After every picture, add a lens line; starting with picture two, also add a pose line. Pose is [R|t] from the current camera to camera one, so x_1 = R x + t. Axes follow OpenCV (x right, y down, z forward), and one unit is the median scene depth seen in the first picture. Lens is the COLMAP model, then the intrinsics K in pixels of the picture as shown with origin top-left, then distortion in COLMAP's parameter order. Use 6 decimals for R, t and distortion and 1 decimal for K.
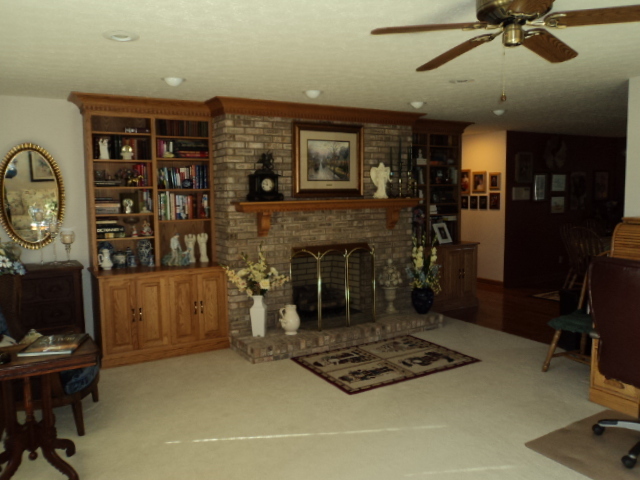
lens RADIAL K [[507.6, 0, 320.0], [0, 507.6, 240.0], [0, 0, 1]] dist [-0.034982, 0.007100]
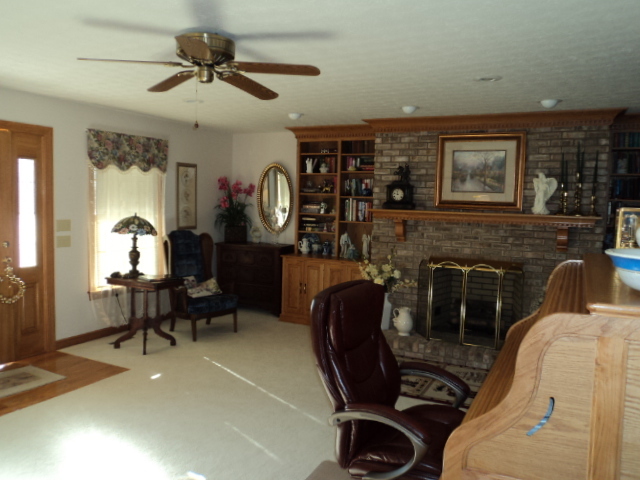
lens RADIAL K [[507.6, 0, 320.0], [0, 507.6, 240.0], [0, 0, 1]] dist [-0.034982, 0.007100]
pose [[0.556053, 0.094759, -0.825728, 0.701492], [-0.111677, 0.992989, 0.038749, -0.033761], [0.823610, 0.070668, 0.562736, 0.242324]]
